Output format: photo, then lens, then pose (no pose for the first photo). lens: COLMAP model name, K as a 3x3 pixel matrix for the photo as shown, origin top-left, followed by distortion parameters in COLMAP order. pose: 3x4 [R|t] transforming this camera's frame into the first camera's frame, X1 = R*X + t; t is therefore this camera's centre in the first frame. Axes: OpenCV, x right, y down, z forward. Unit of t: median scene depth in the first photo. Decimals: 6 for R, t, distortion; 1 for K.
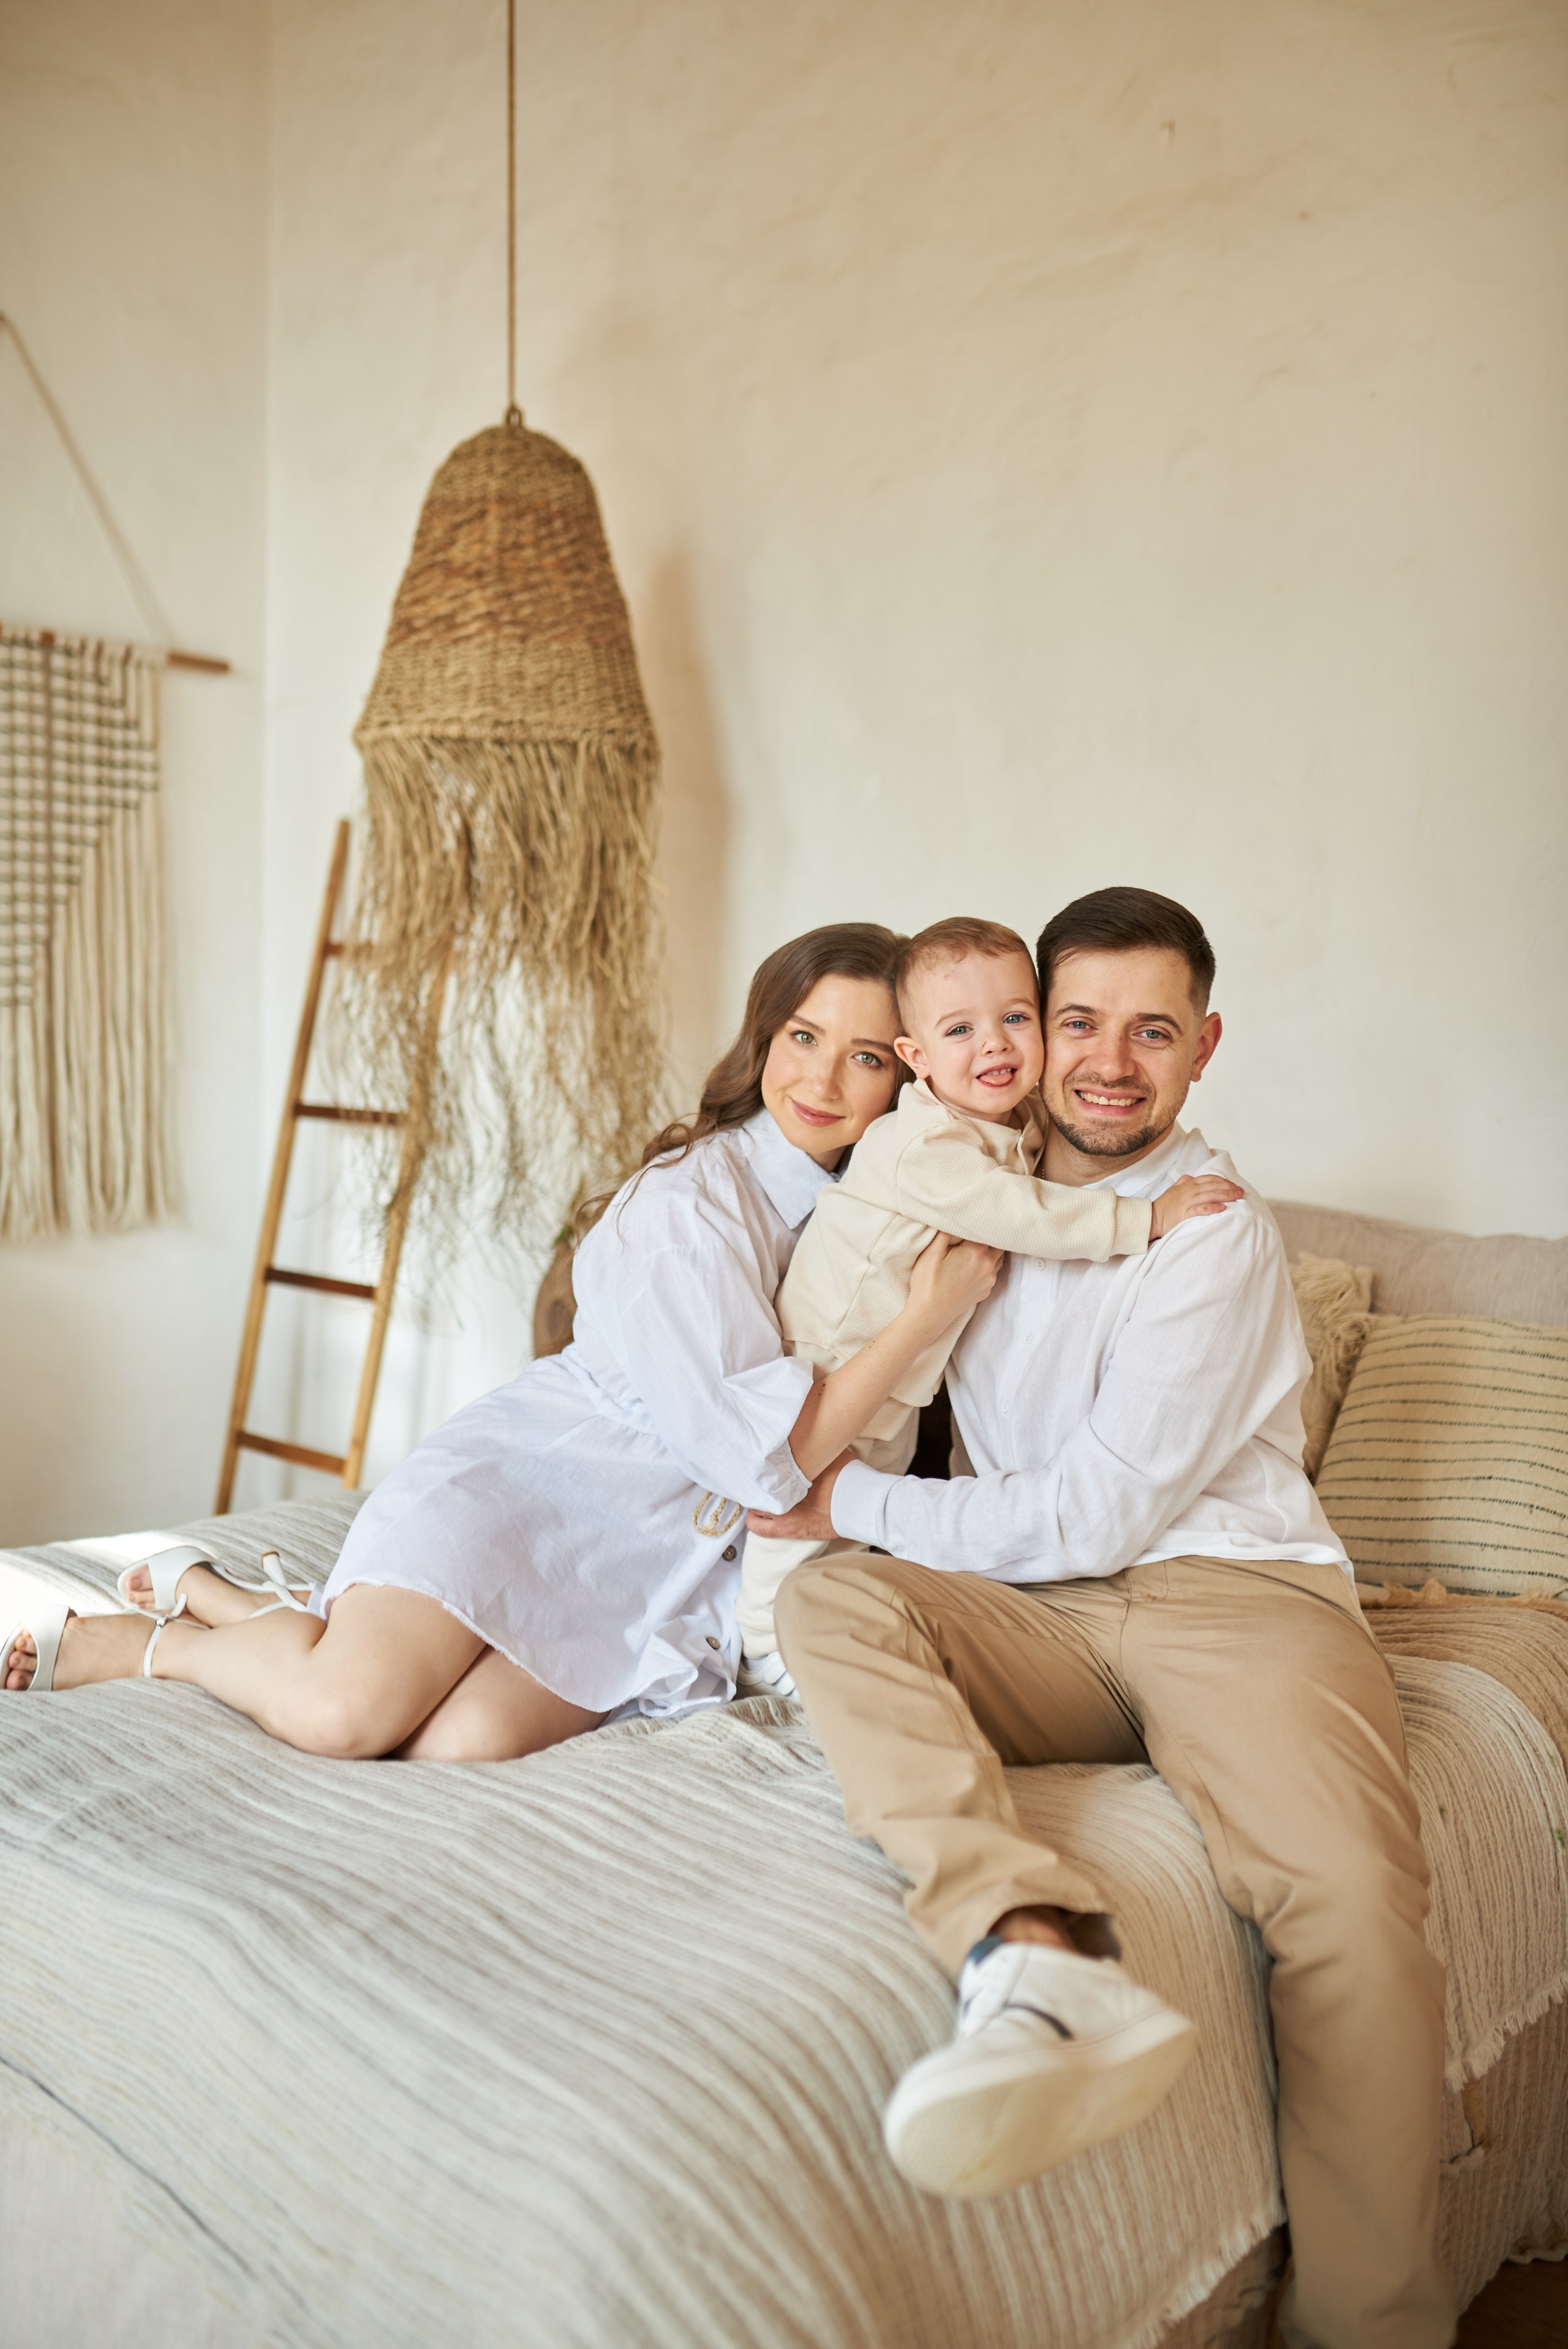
lens RADIAL K [[2329.5, 0, 784.0], [0, 2329.5, 1174.5], [0, 0, 1]] dist [-0.009366, -0.005593]
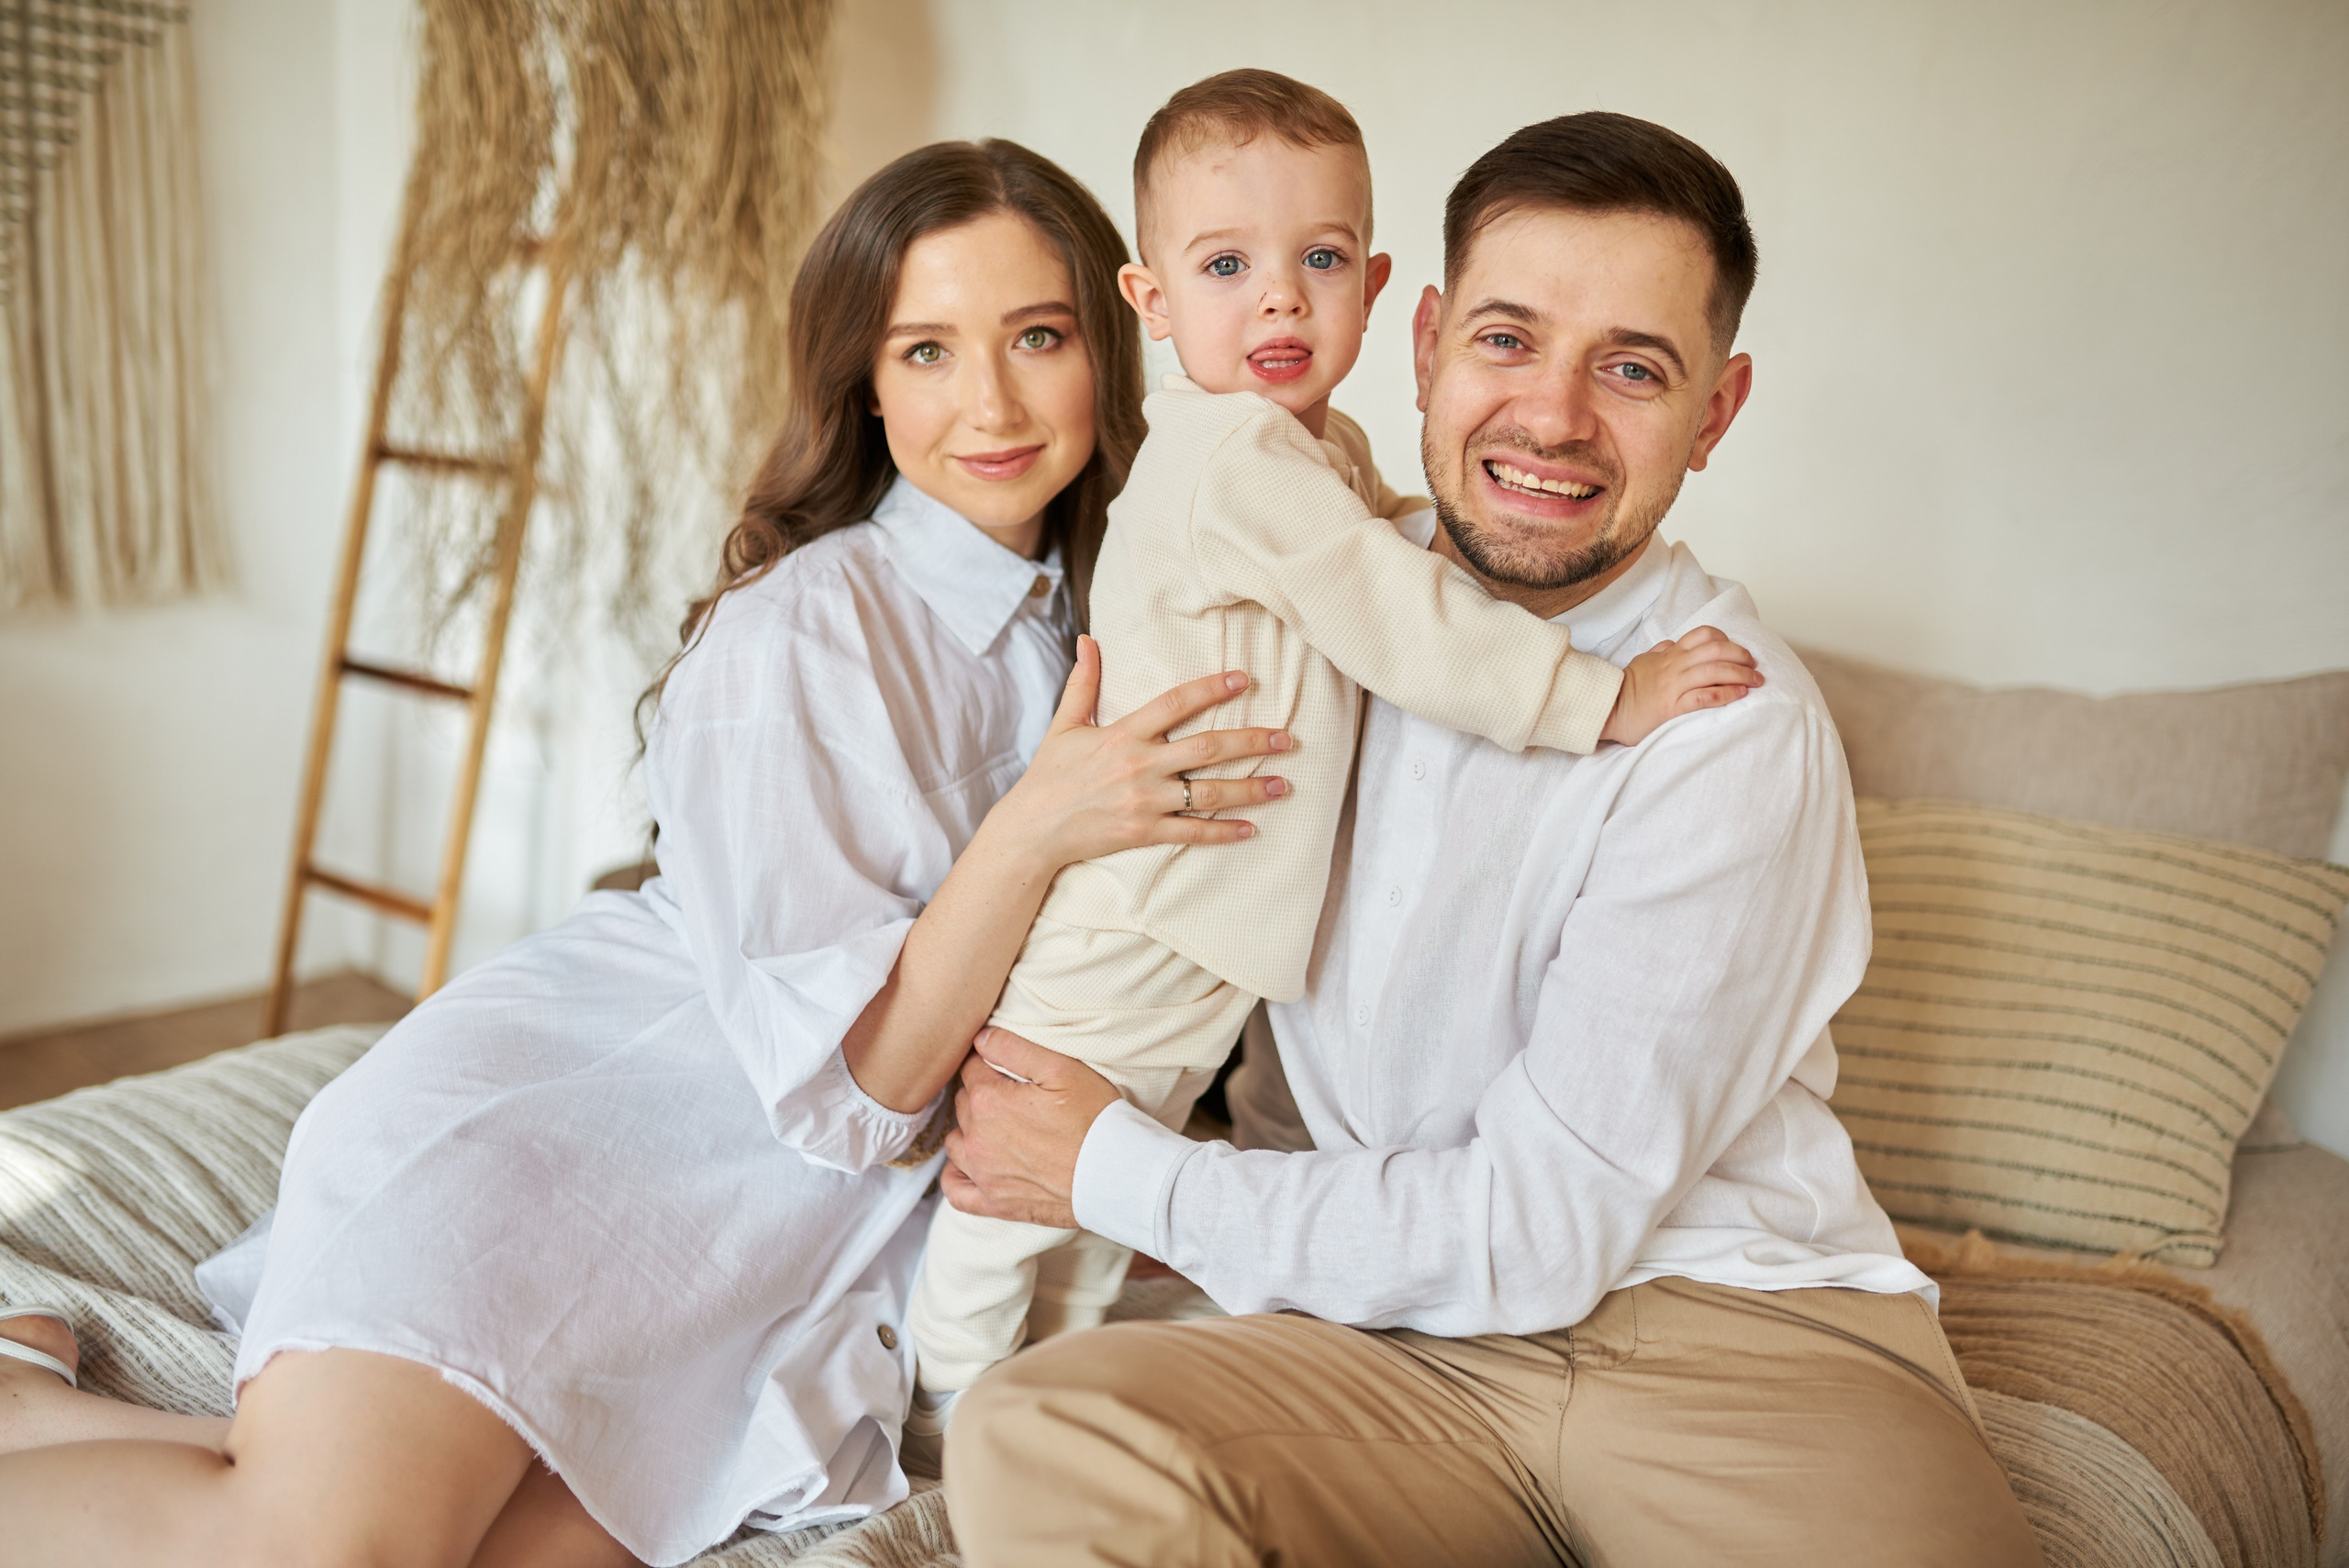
lens RADIAL K [[2329.4, 0, 1229.5], [0, 2329.4, 847.9], [0, 0, 1]] dist [-0.009366, -0.005593]
pose [[0.995642, 0.014034, 0.092193, 0.006929], [-0.026207, 0.990877, 0.132197, -0.013019], [-0.089497, -0.134037, 0.986927, 0.347938]]
